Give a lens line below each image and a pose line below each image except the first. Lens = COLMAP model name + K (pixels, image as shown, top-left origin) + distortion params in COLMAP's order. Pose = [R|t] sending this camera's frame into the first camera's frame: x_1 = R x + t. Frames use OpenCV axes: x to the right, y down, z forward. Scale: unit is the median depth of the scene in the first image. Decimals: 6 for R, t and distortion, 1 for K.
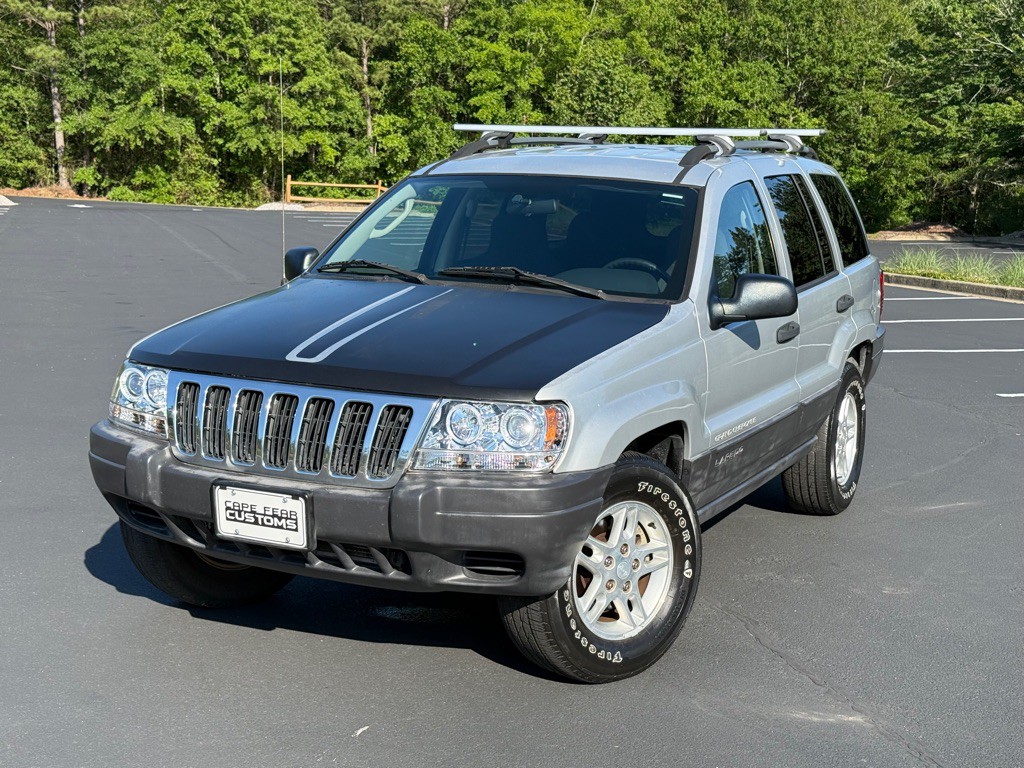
lens RADIAL K [[1517.8, 0, 518.7], [0, 1517.8, 384.4], [0, 0, 1]] dist [0.191662, -0.435938]
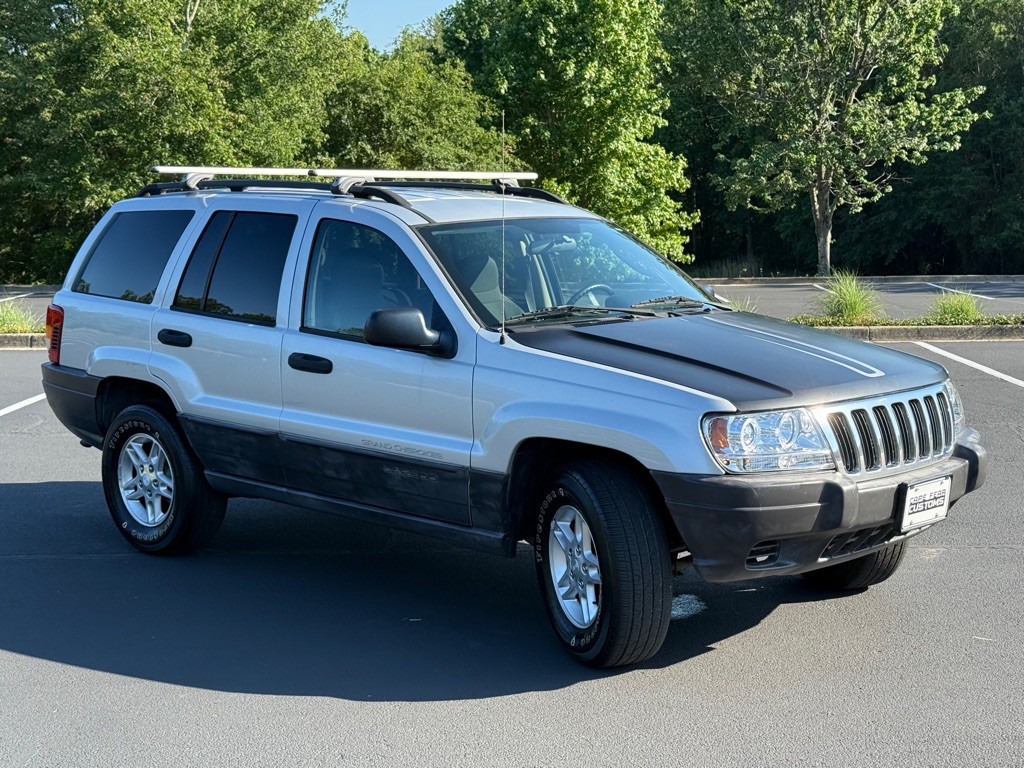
lens RADIAL K [[1517.8, 0, 518.7], [0, 1517.8, 384.4], [0, 0, 1]] dist [0.191662, -0.435938]
pose [[0.291164, -0.145287, 0.945577, -1.183715], [0.148449, 0.983290, 0.105371, -0.154412], [-0.945085, 0.109690, 0.307866, 0.772872]]
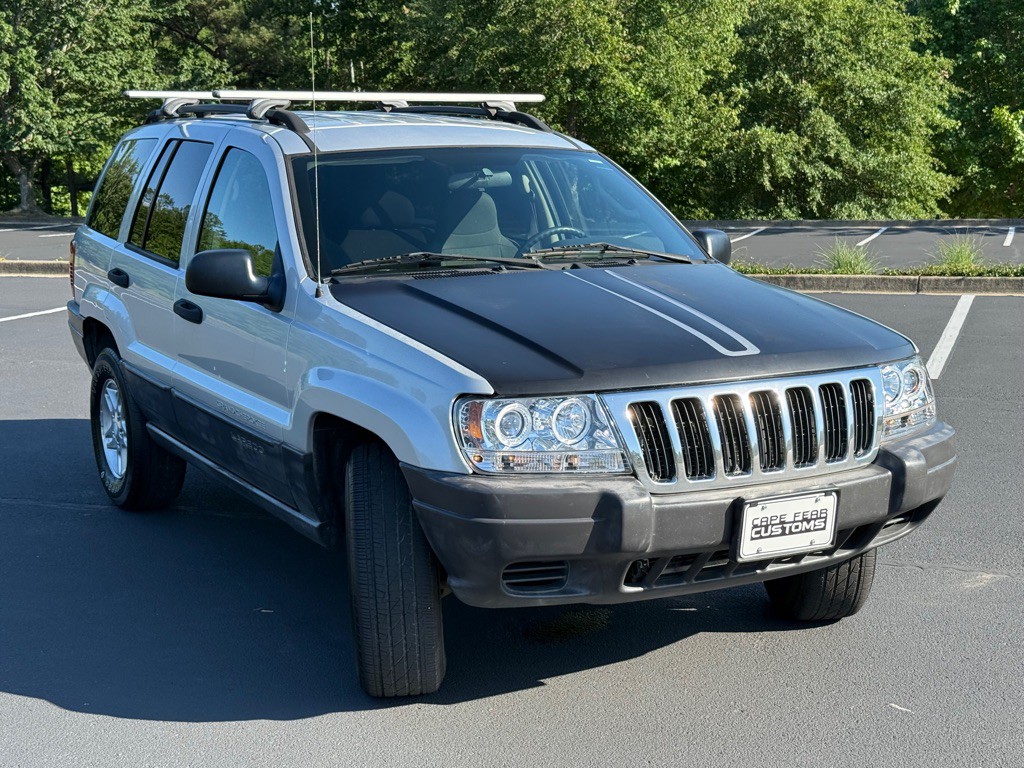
lens RADIAL K [[1517.8, 0, 518.7], [0, 1517.8, 384.4], [0, 0, 1]] dist [0.191662, -0.435938]
pose [[0.578858, -0.163058, 0.798959, -0.828130], [0.140173, 0.985116, 0.099493, -0.093770], [-0.803290, 0.054400, 0.593098, 0.486926]]
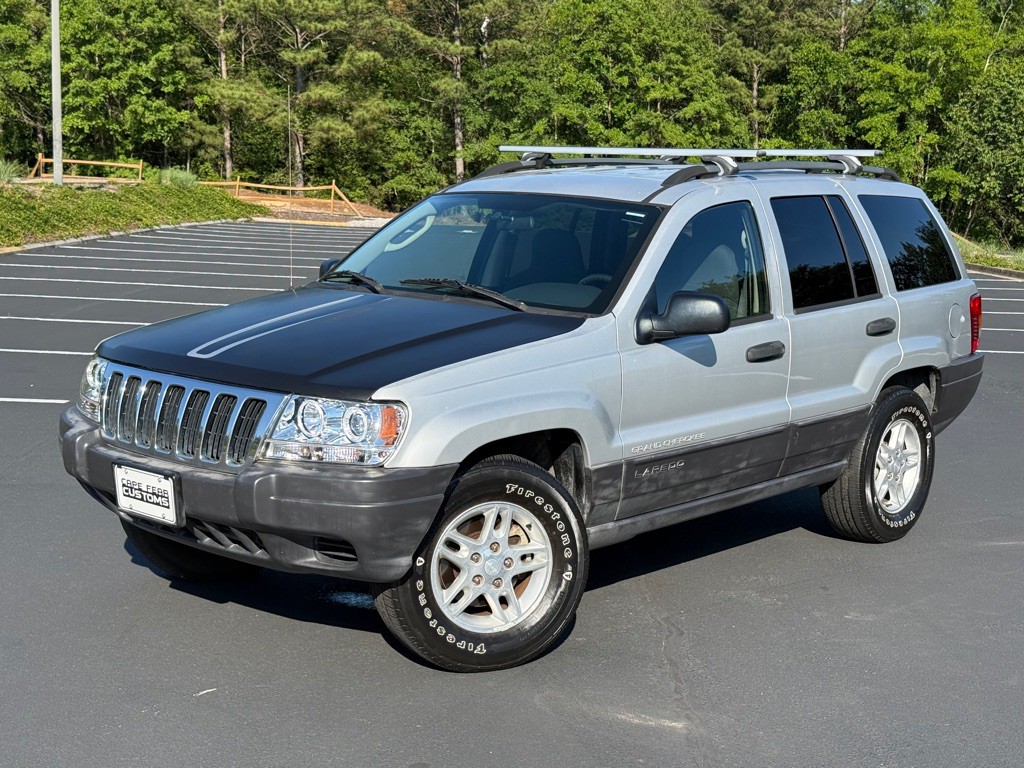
lens RADIAL K [[1517.8, 0, 518.7], [0, 1517.8, 384.4], [0, 0, 1]] dist [0.191662, -0.435938]
pose [[0.964319, 0.038375, -0.261948, 0.324335], [-0.042517, 0.999044, -0.010158, 0.005300], [0.261307, 0.020933, 0.965029, -0.011825]]
